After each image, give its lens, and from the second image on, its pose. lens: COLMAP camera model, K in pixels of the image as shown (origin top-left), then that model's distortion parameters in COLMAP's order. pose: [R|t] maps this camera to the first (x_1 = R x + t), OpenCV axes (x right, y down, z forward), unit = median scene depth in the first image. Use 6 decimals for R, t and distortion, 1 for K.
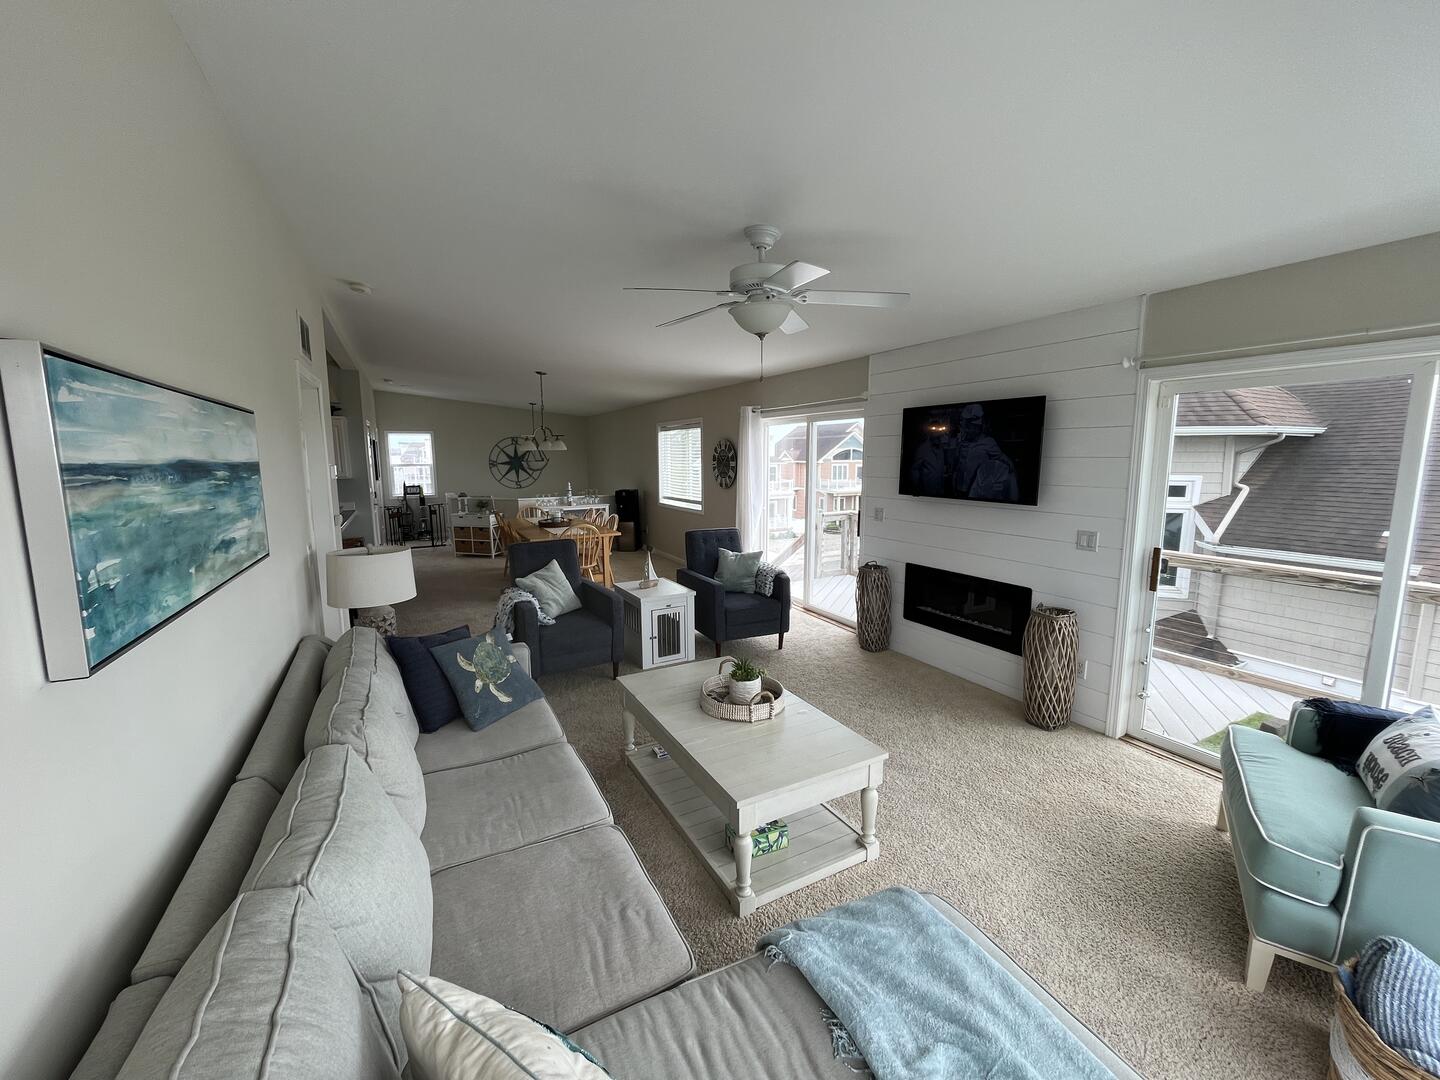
lens RADIAL K [[578.2, 0, 720.0], [0, 578.2, 540.0], [0, 0, 1]] dist [-0.001915, -0.000289]
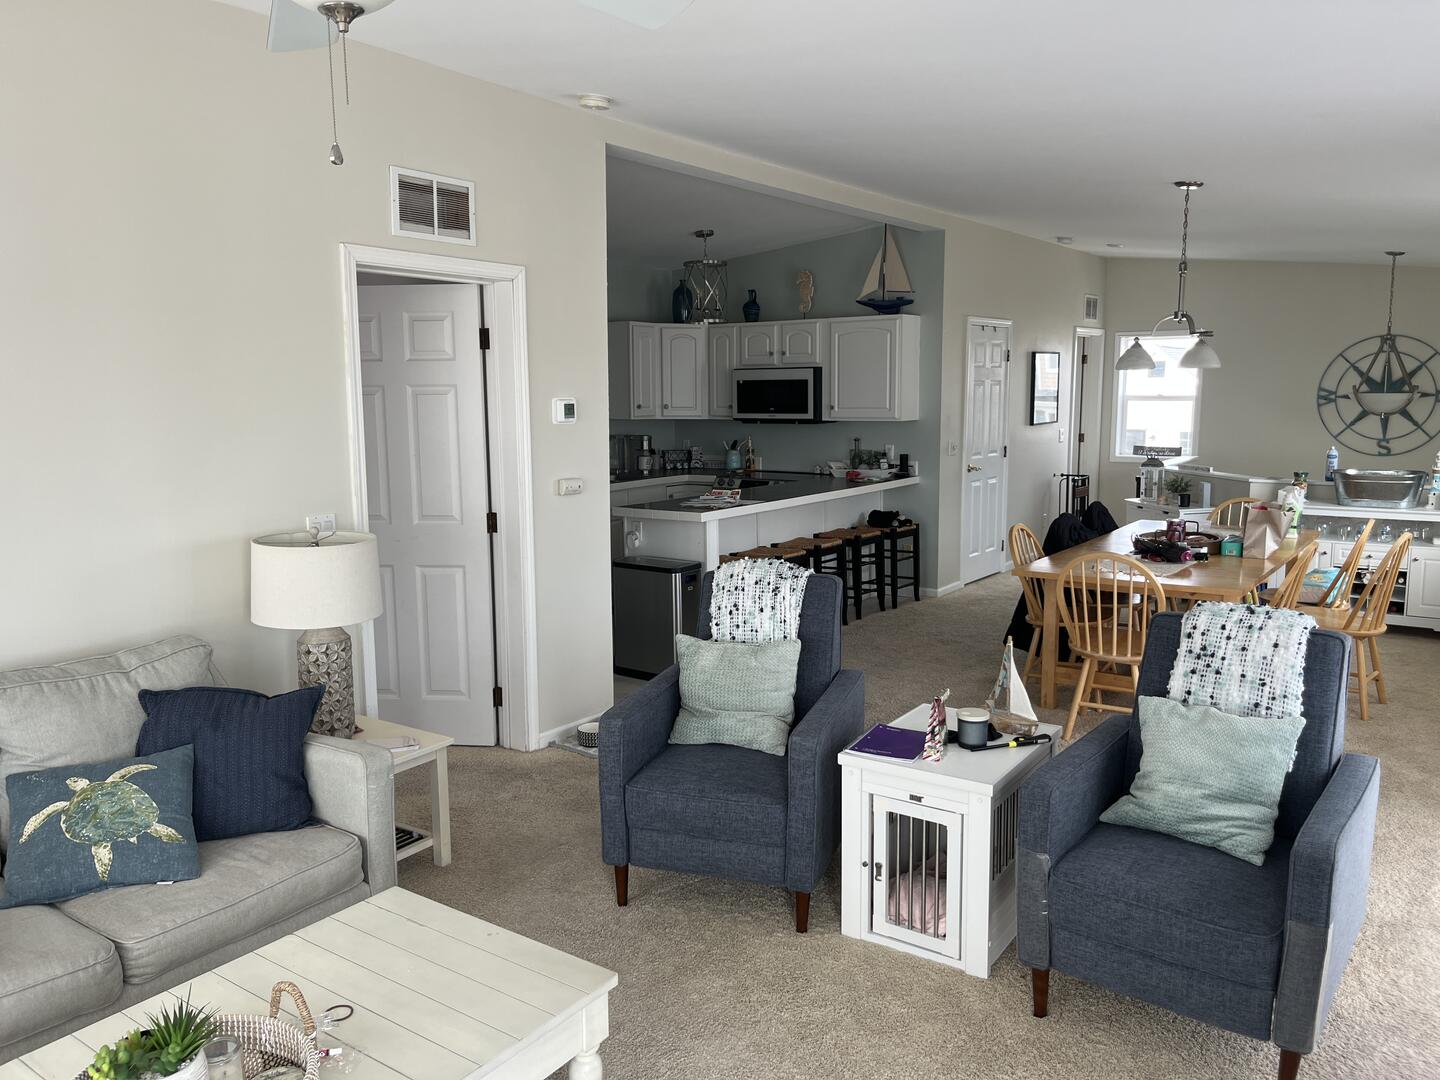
lens RADIAL K [[1097.1, 0, 729.9], [0, 1097.1, 546.7], [0, 0, 1]] dist [0.081986, -0.112862]
pose [[0.451742, 0.126627, -0.883116, 0.199859], [-0.118907, 0.989590, 0.081070, -0.038700], [0.884189, 0.068386, 0.462097, 0.243371]]
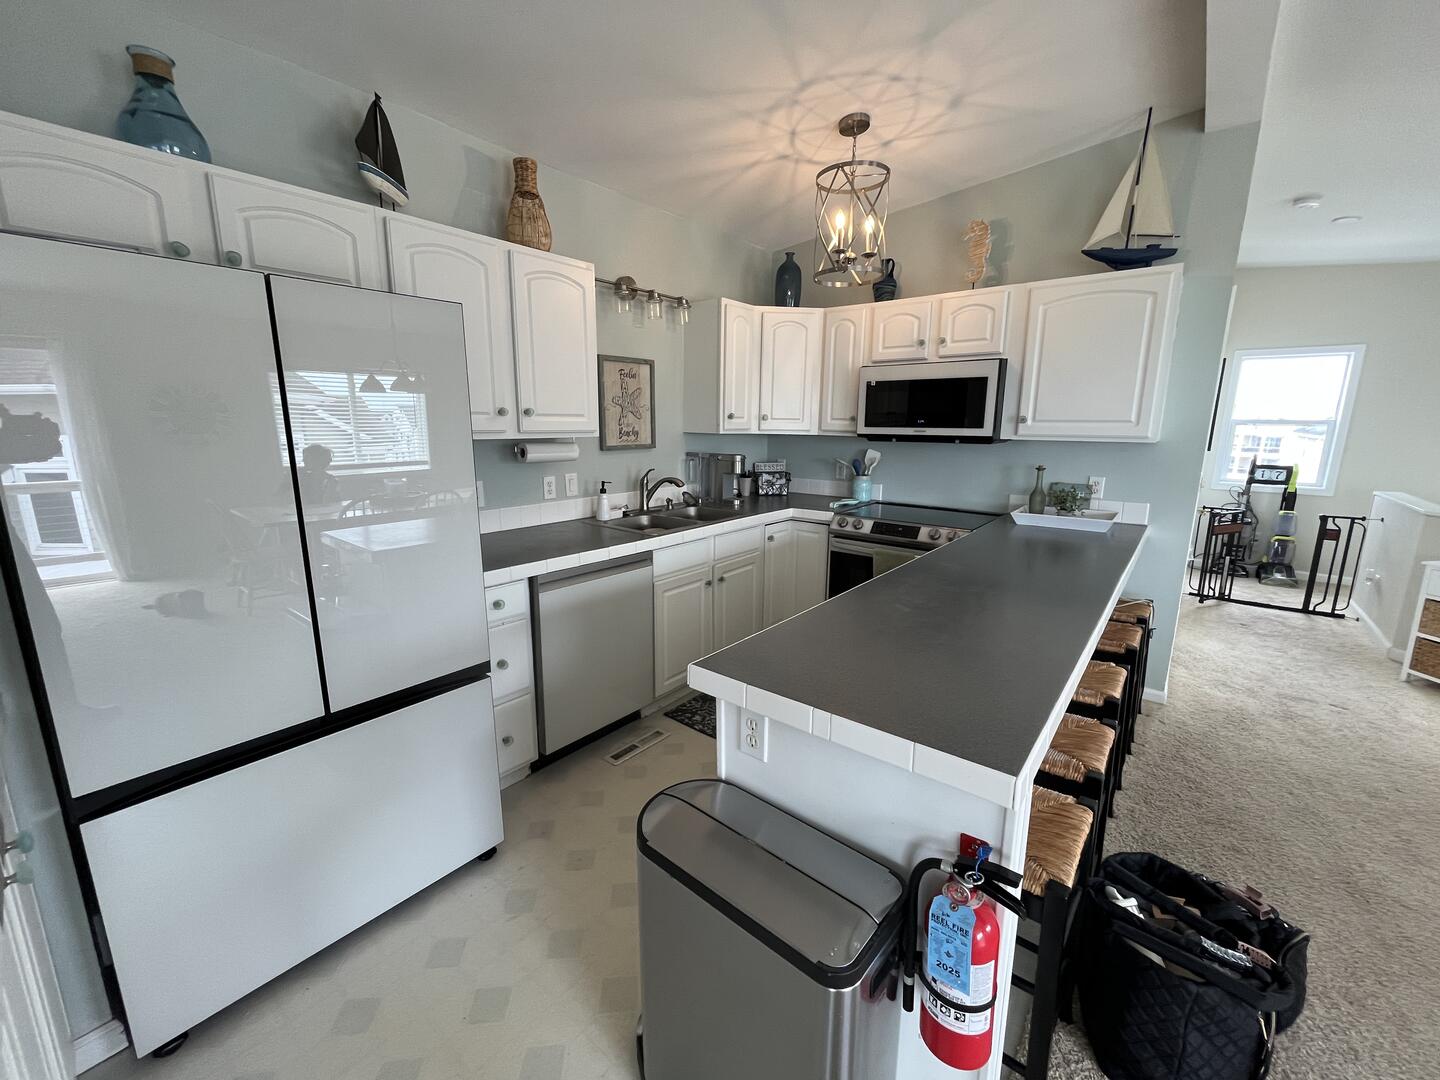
lens RADIAL K [[575.8, 0, 716.3], [0, 575.8, 535.6], [0, 0, 1]] dist [0.028905, -0.016634]
pose [[0.391041, 0.184991, -0.901590, -0.295744], [-0.138252, 0.980284, 0.141174, -0.047015], [0.909930, 0.069441, 0.408907, 0.430567]]
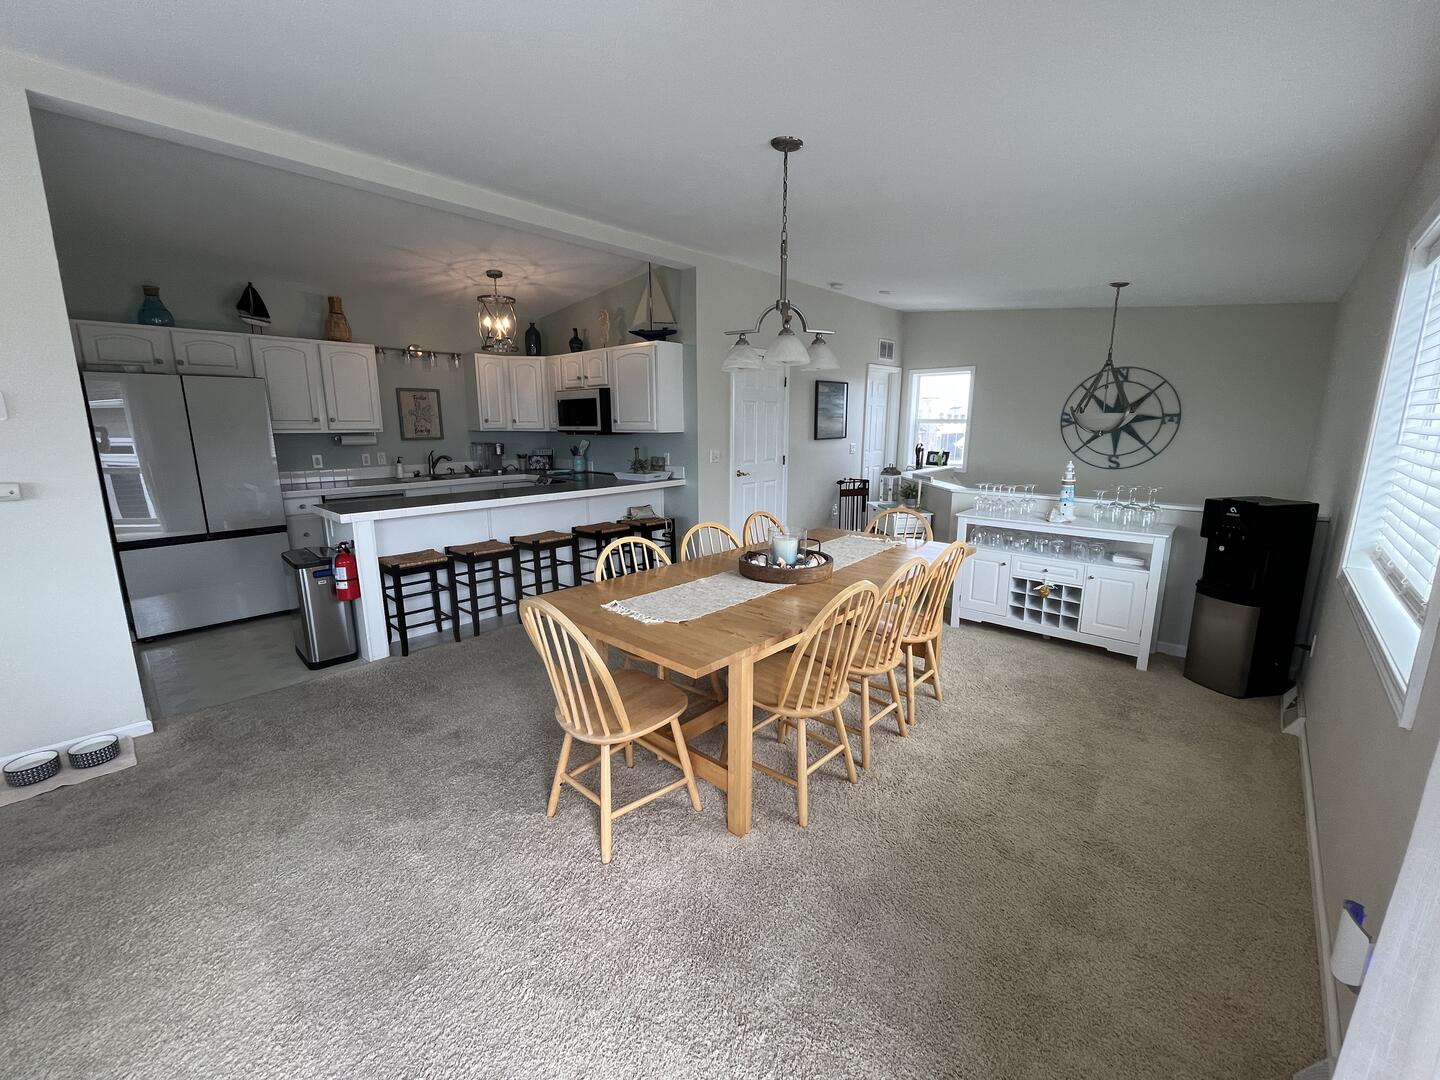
lens RADIAL K [[578.2, 0, 720.0], [0, 578.2, 540.0], [0, 0, 1]] dist [-0.001915, -0.000289]
pose [[0.323901, 0.188552, -0.927112, 0.033083], [-0.132245, 0.979342, 0.152973, -0.071551], [0.936803, 0.073057, 0.342145, 0.603239]]
